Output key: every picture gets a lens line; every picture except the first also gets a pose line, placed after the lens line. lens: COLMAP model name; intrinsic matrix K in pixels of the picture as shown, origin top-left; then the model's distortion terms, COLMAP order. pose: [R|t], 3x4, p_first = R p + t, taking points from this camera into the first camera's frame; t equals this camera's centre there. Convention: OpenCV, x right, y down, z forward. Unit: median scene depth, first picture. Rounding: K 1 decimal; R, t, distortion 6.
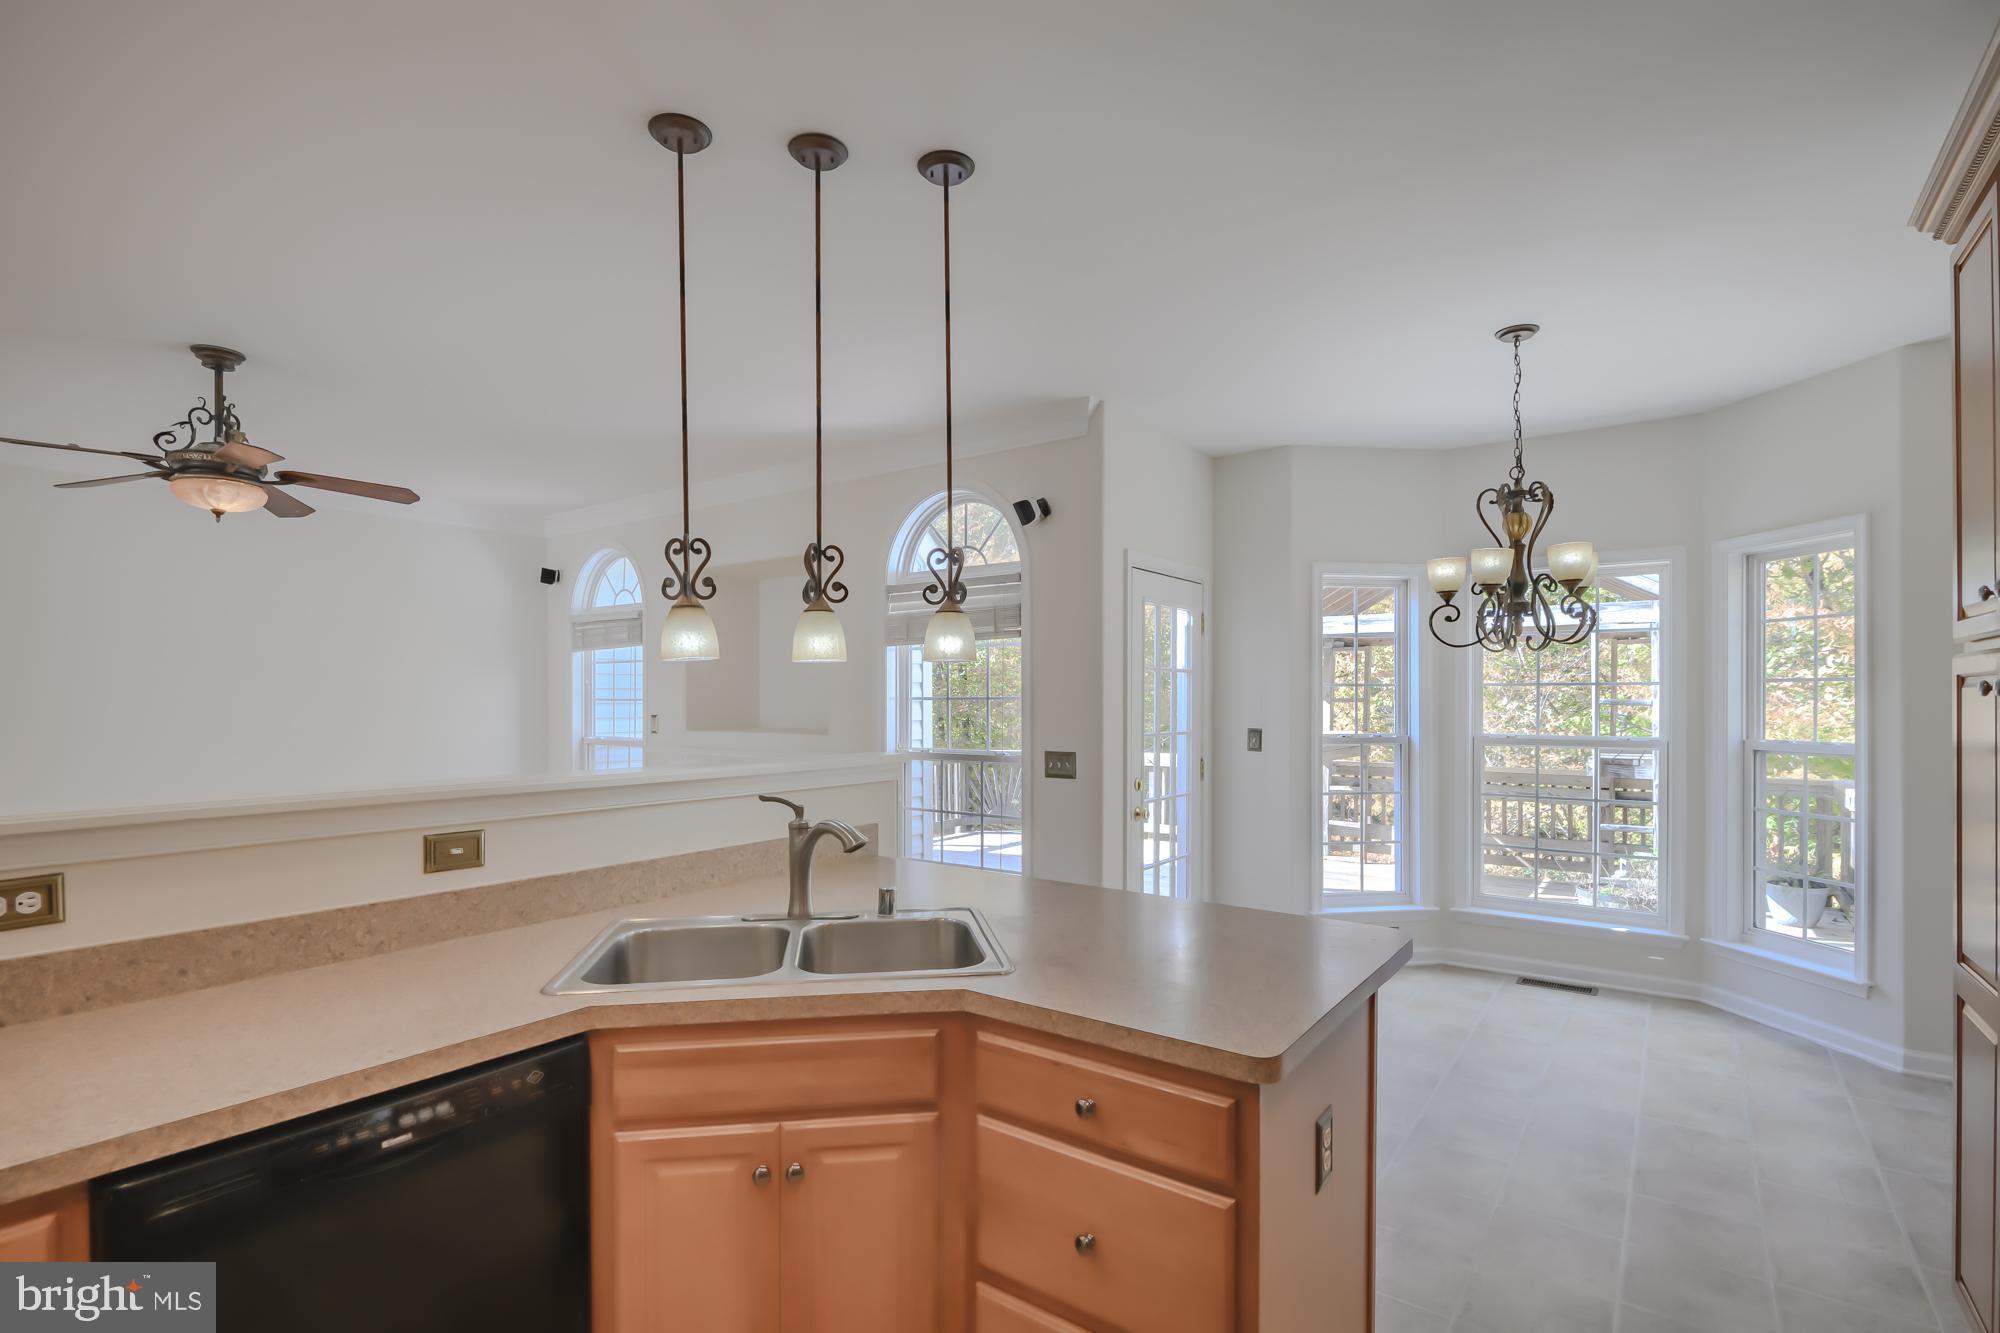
lens RADIAL K [[951.1, 0, 990.0], [0, 951.1, 700.1], [0, 0, 1]] dist [-0.002004, -0.001364]
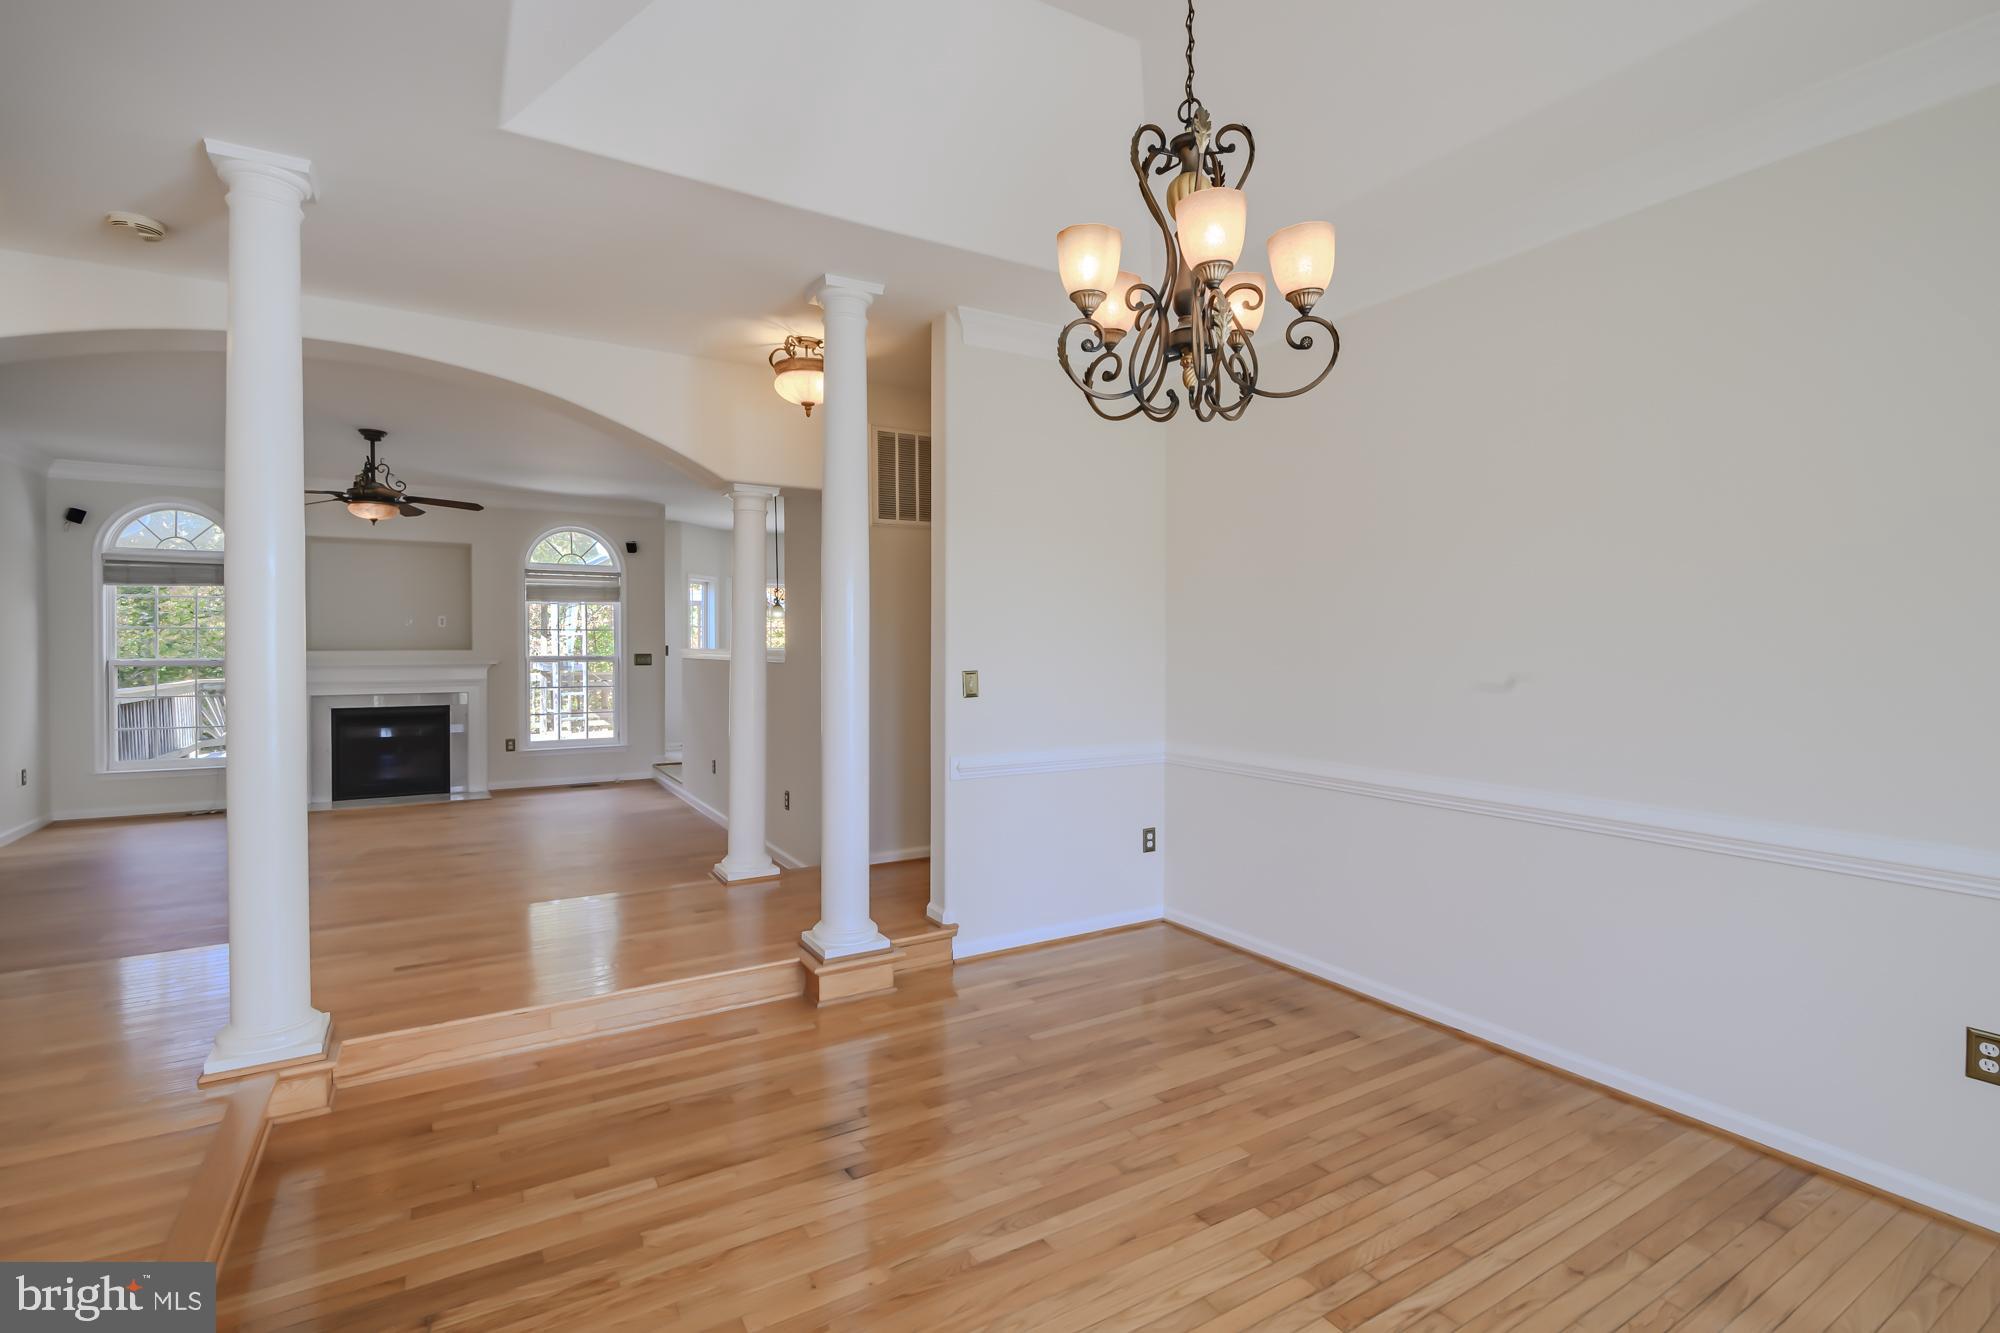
lens RADIAL K [[930.4, 0, 1030.1], [0, 930.4, 648.5], [0, 0, 1]] dist [0.002390, -0.006535]
pose [[0.361329, -0.004007, 0.932430, -2.014049], [0.001328, 0.999992, 0.003783, 0.041818], [-0.932437, -0.000129, 0.361332, -0.808451]]
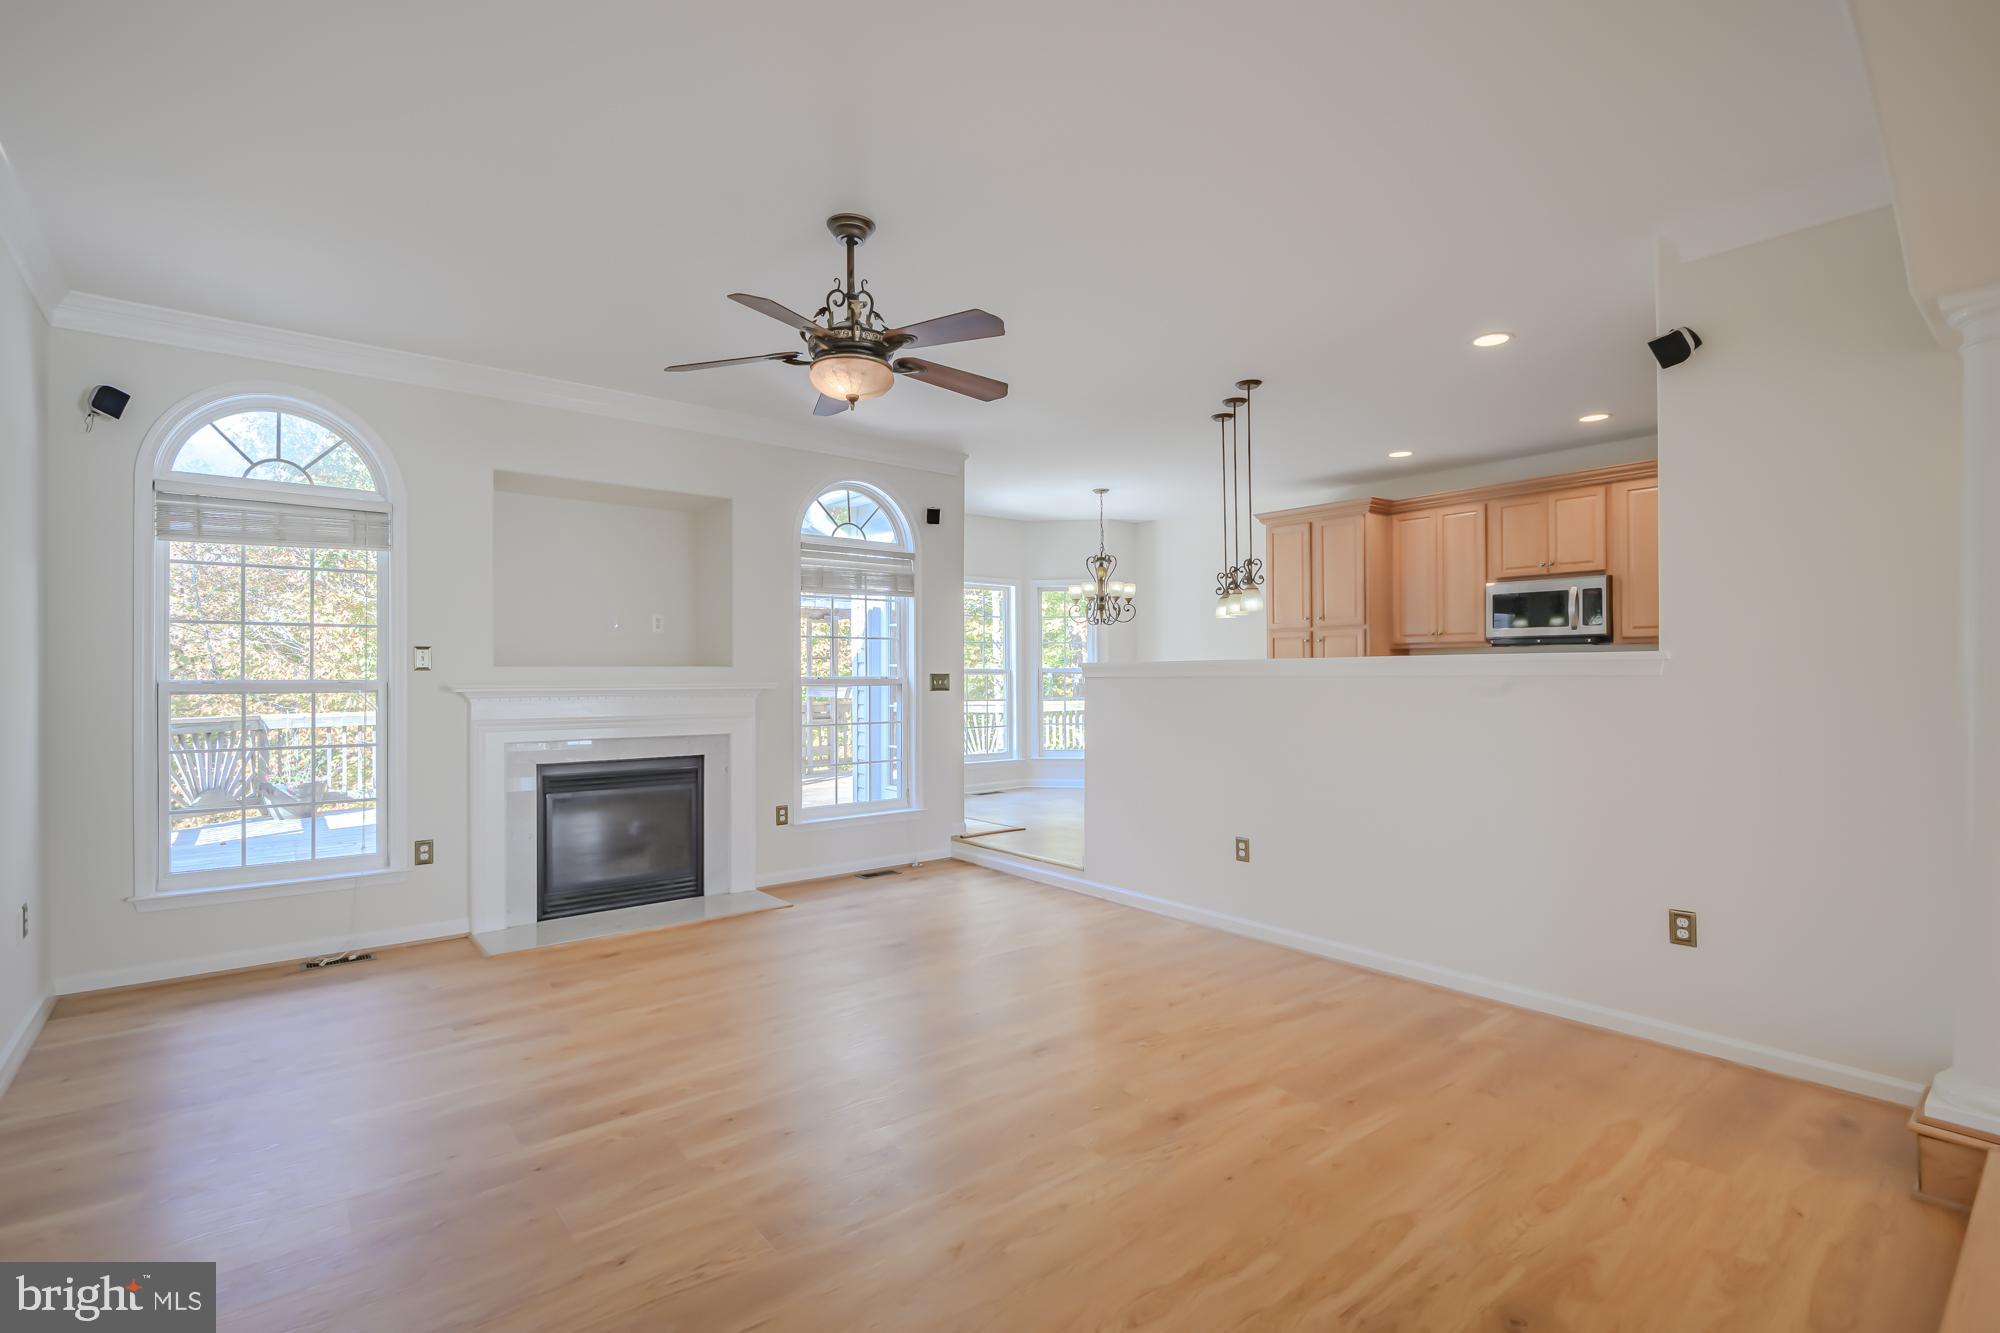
lens RADIAL K [[929.1, 0, 1006.5], [0, 929.1, 669.0], [0, 0, 1]] dist [0.004857, -0.007160]
pose [[0.239291, 0.008202, 0.970913, -1.651349], [0.004749, 0.999942, -0.009618, 0.074131], [-0.970936, 0.006912, 0.239238, 0.641603]]
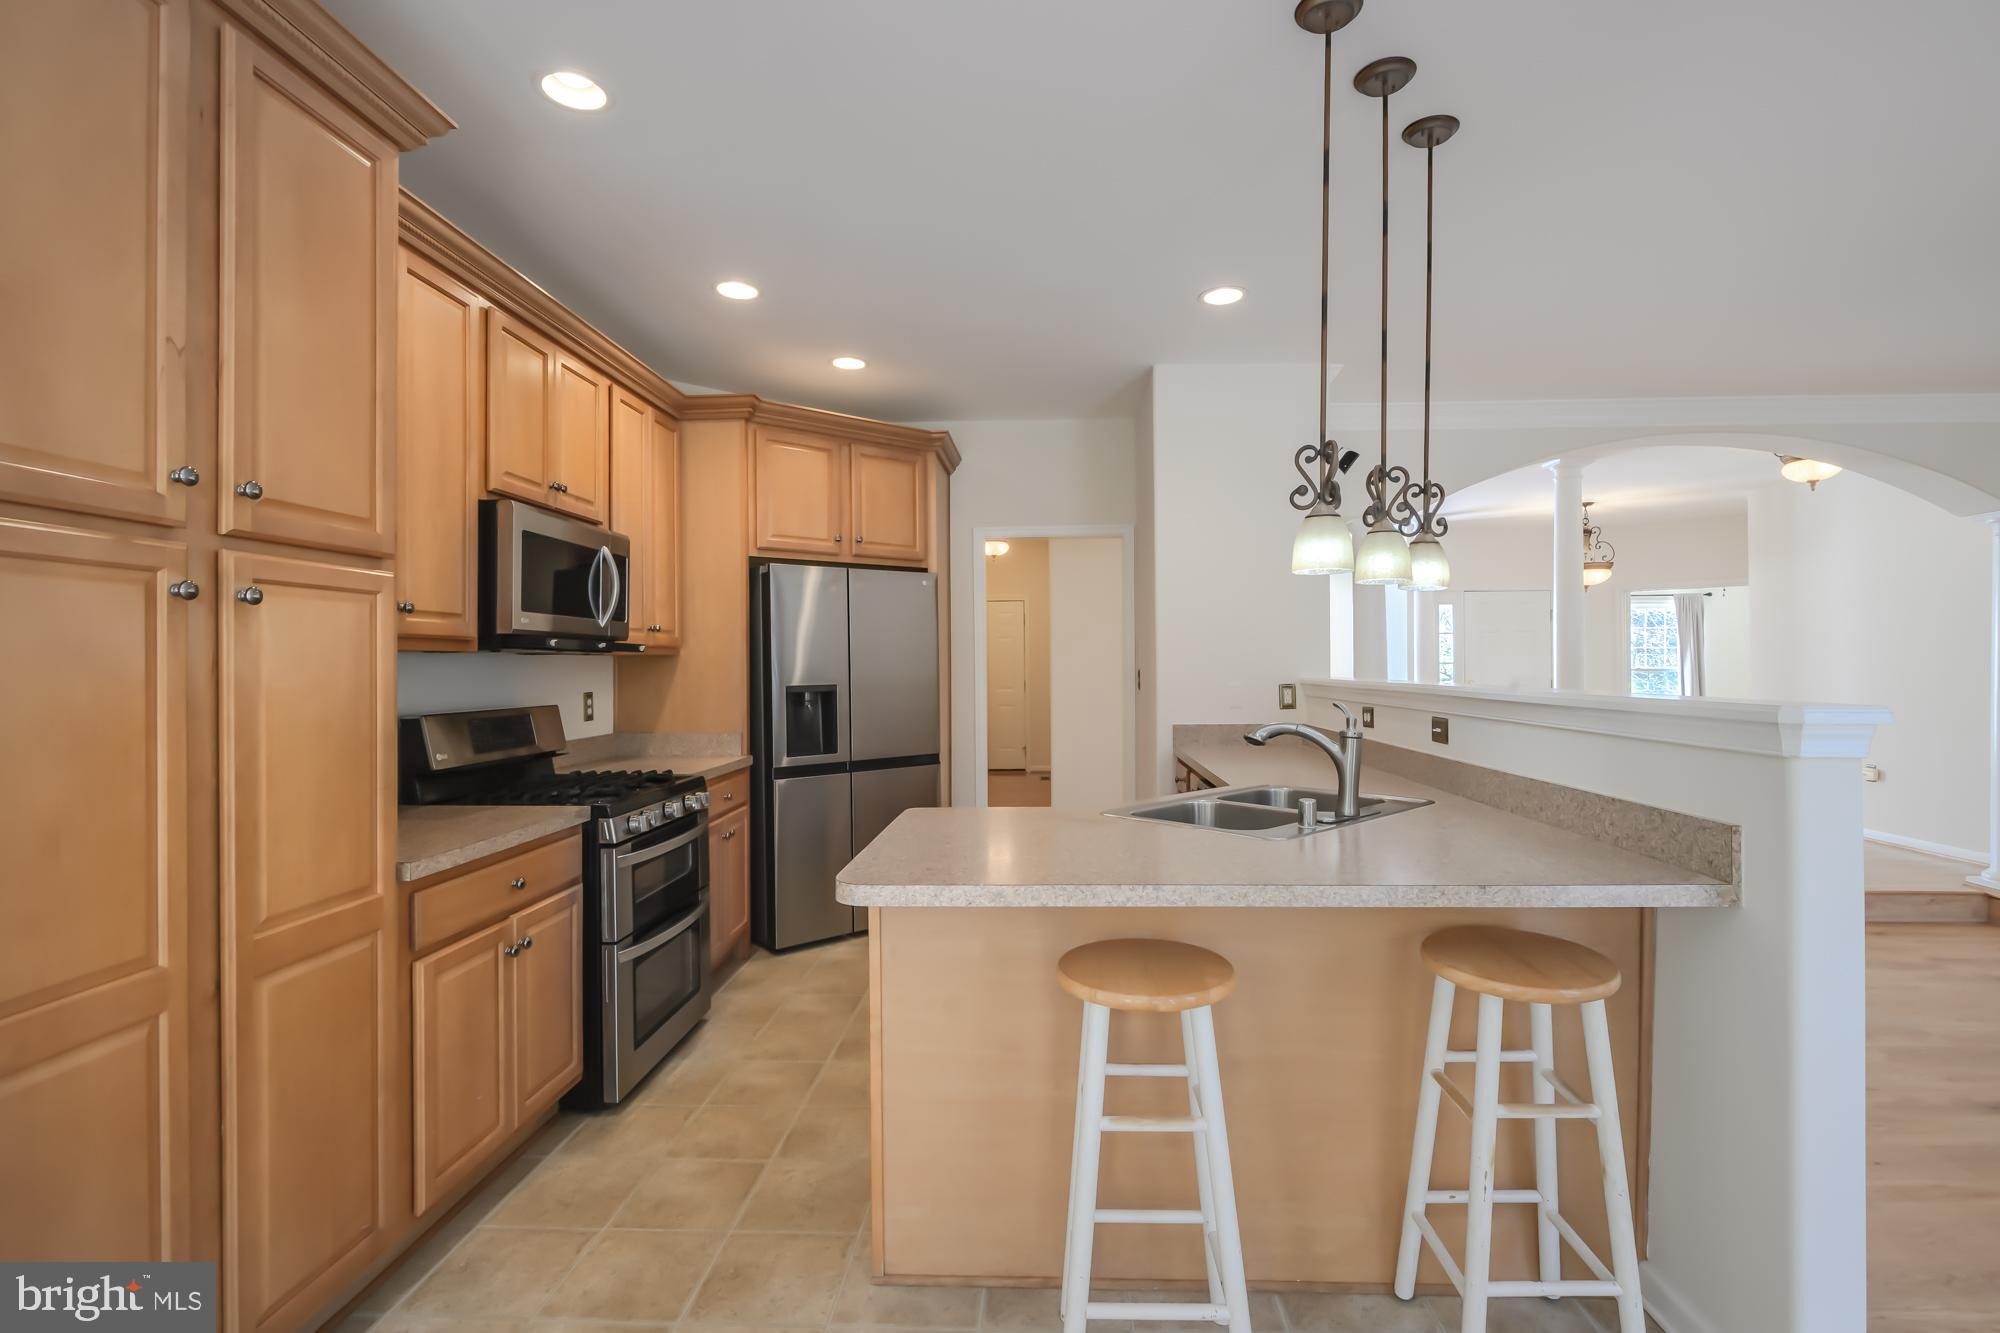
lens RADIAL K [[924.3, 0, 1000.0], [0, 924.3, 666.5], [0, 0, 1]] dist [-0.003498, -0.000728]
pose [[-0.830295, 0.009207, -0.557248, 0.444870], [0.006747, 0.999956, 0.006469, 0.027357], [0.557283, 0.001612, -0.830321, 1.012836]]
